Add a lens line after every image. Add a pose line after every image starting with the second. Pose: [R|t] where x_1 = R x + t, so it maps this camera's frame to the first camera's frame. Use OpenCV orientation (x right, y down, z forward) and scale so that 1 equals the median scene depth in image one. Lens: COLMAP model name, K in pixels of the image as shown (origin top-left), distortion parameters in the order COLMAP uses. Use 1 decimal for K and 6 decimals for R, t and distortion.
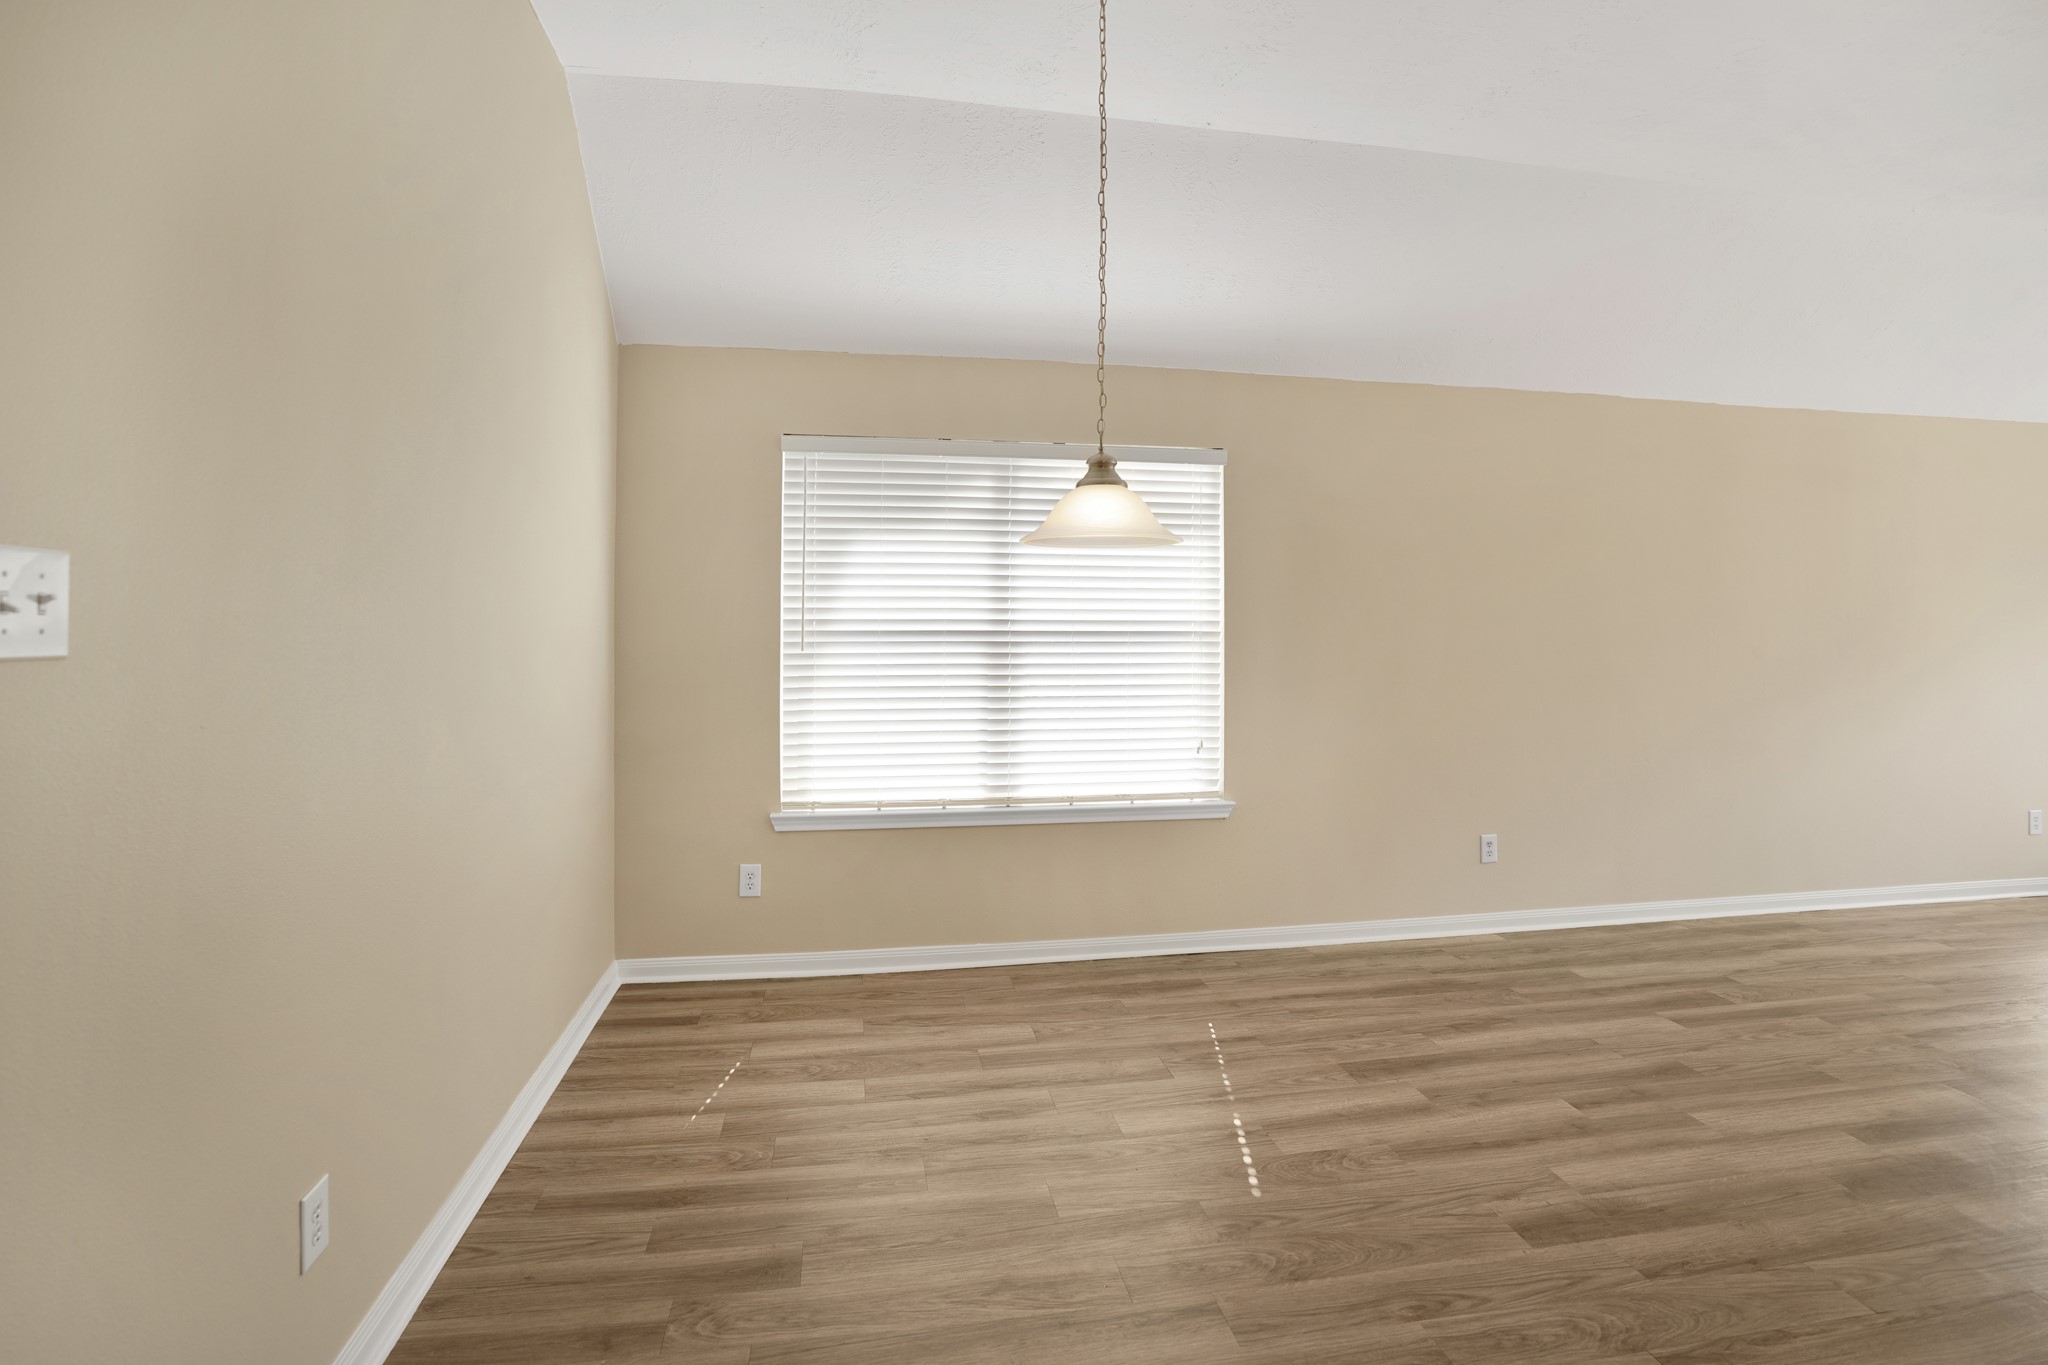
lens RADIAL K [[980.4, 0, 1009.2], [0, 980.4, 611.2], [0, 0, 1]] dist [-0.062530, 0.021379]
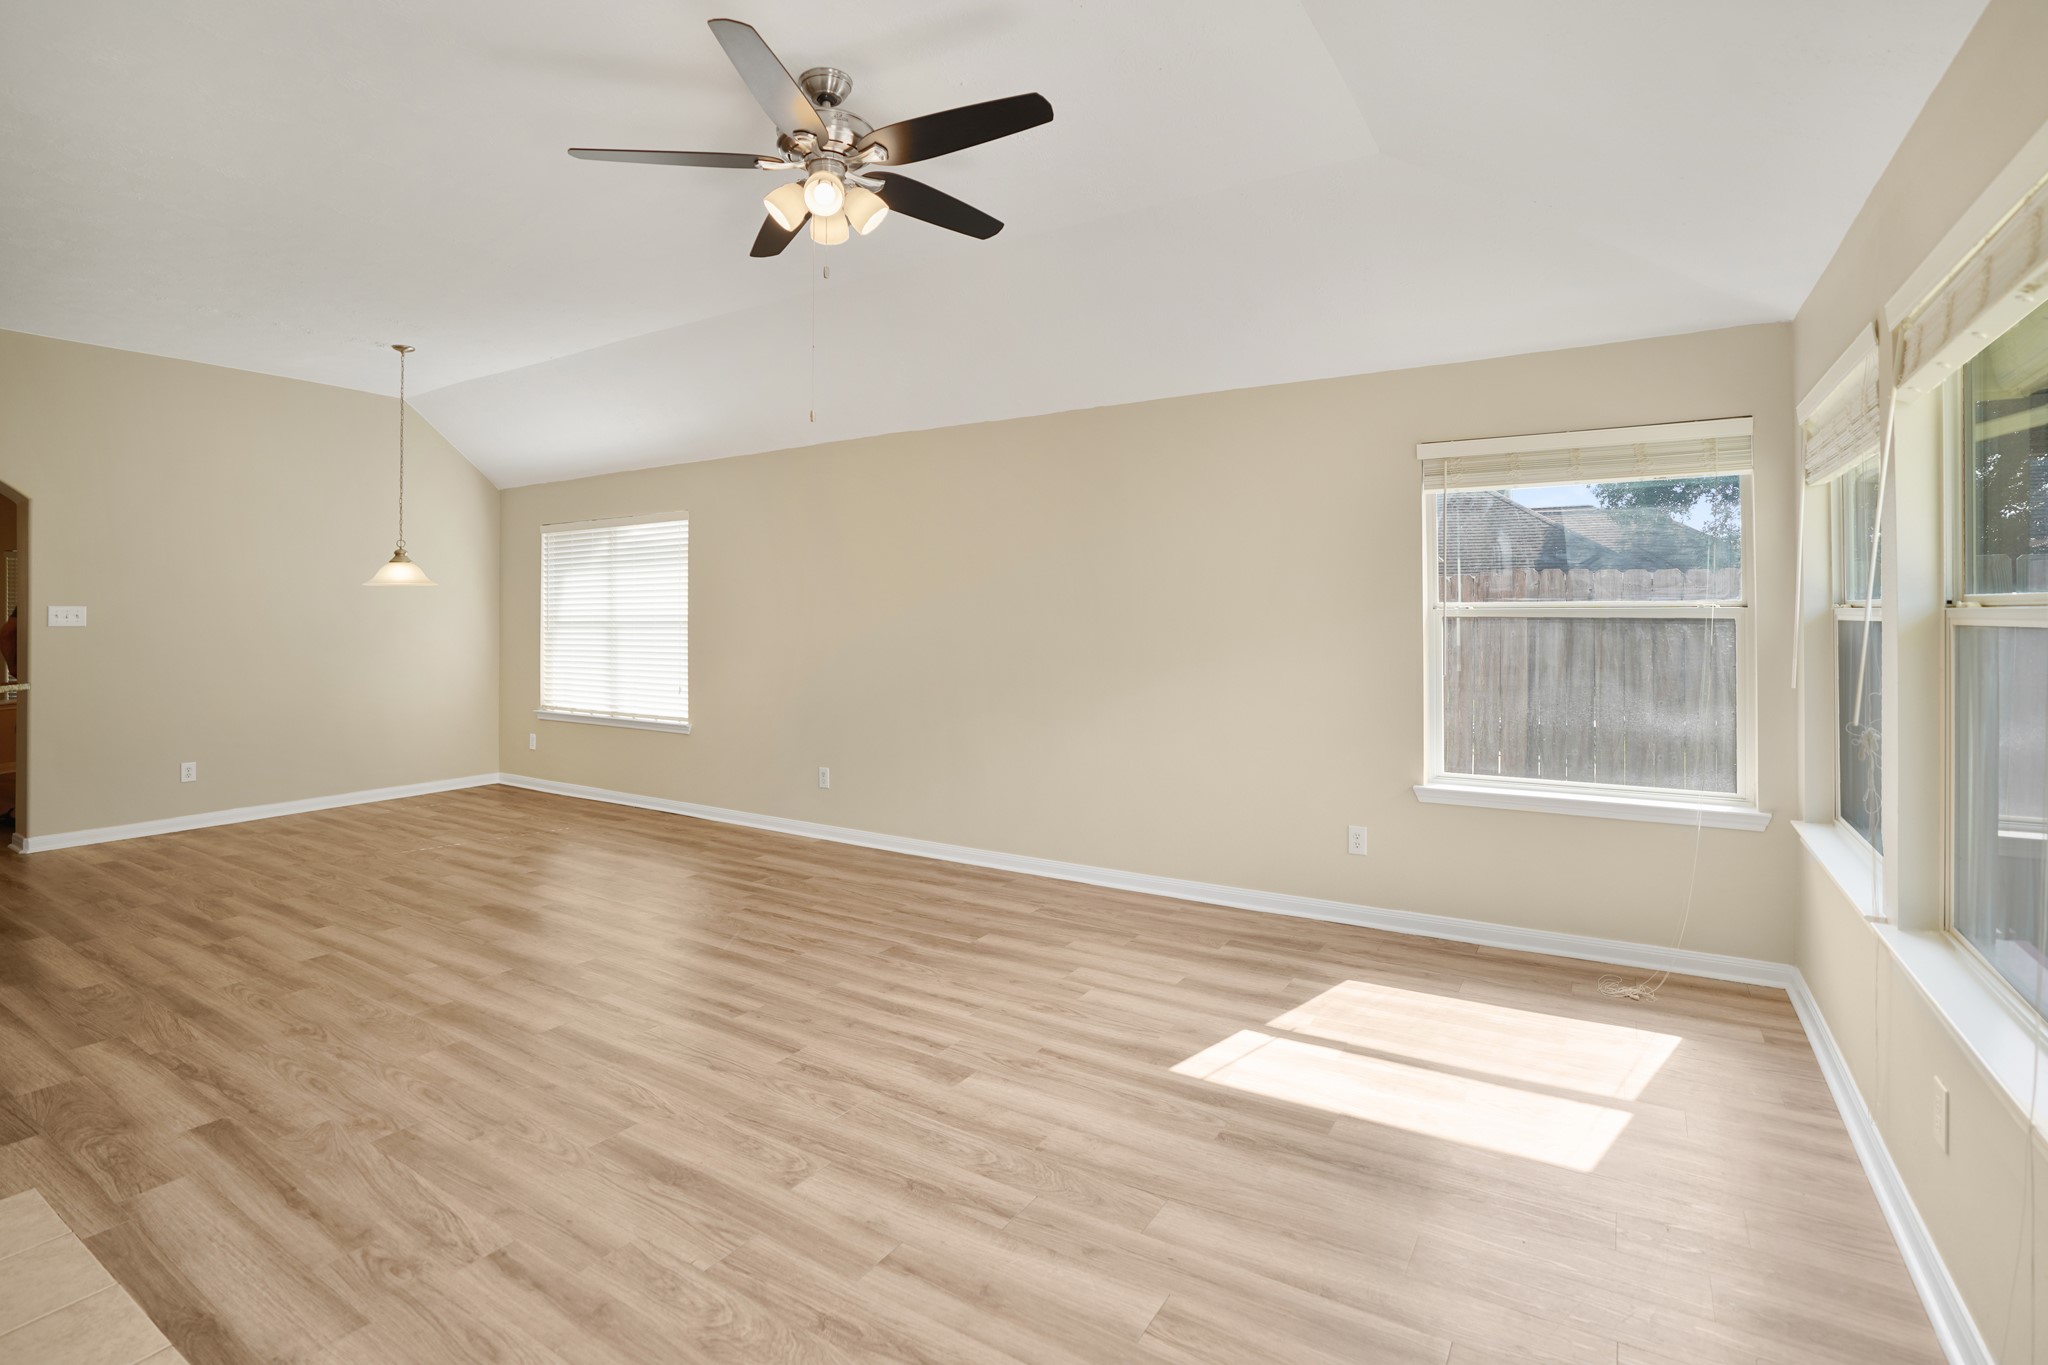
lens RADIAL K [[972.0, 0, 1022.9], [0, 972.0, 614.0], [0, 0, 1]] dist [-0.057978, 0.019908]
pose [[0.745912, -0.009124, -0.665982, 2.095116], [0.015854, 0.999866, 0.004059, 0.013000], [0.665856, -0.013586, 0.745956, 0.193042]]
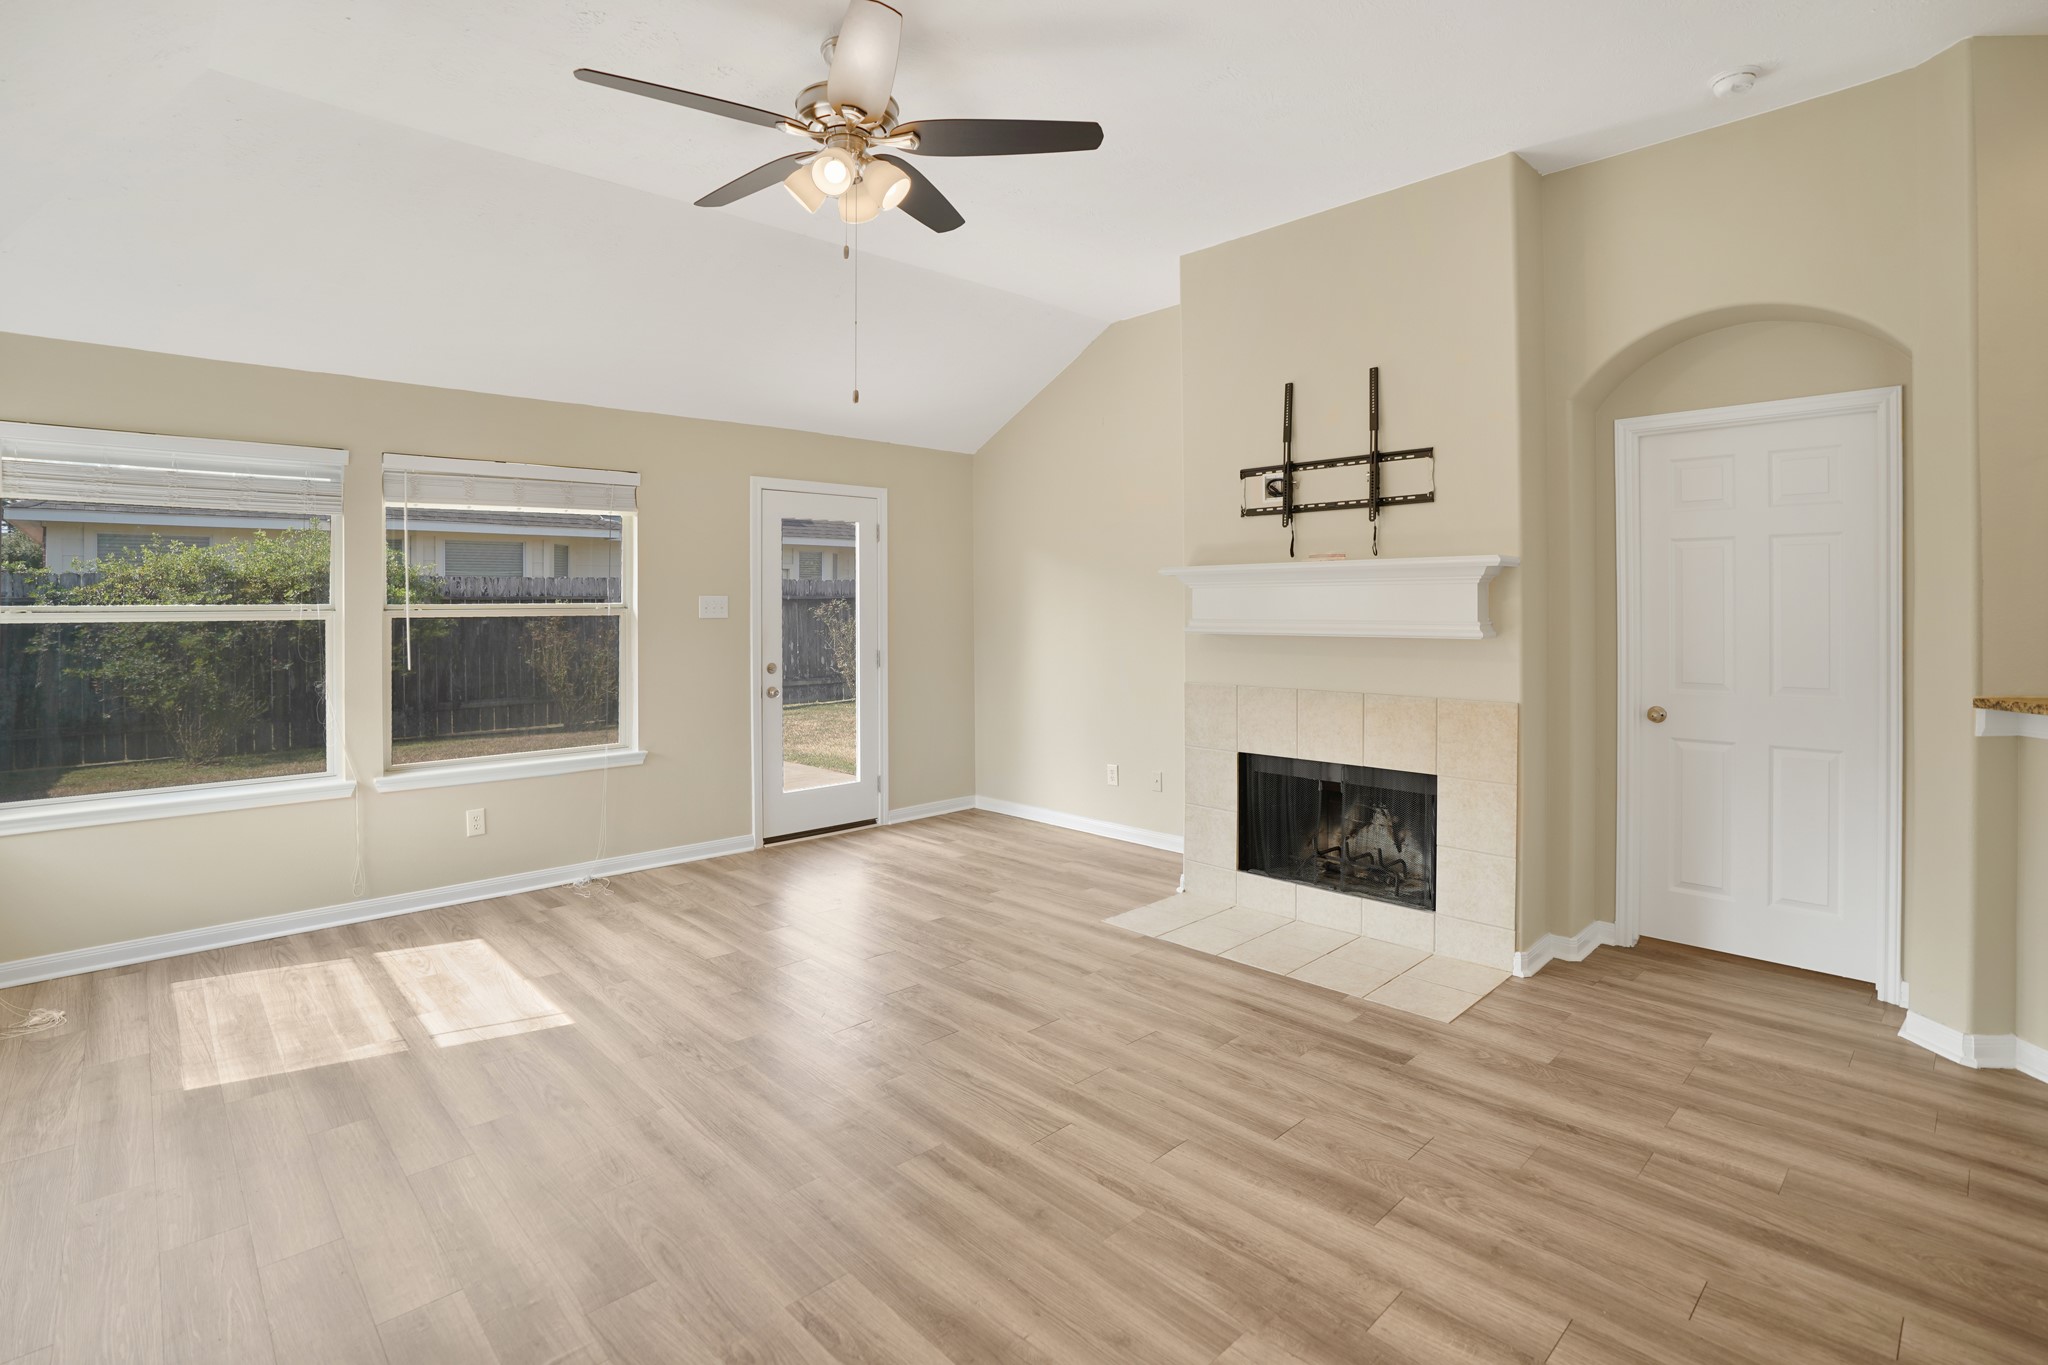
lens RADIAL K [[980.4, 0, 1009.2], [0, 980.4, 611.2], [0, 0, 1]] dist [-0.062530, 0.021379]
pose [[-0.548715, -0.007991, 0.835972, 0.563603], [-0.004090, 0.999968, 0.006875, 0.010363], [-0.836000, 0.000353, -0.548730, 1.090167]]
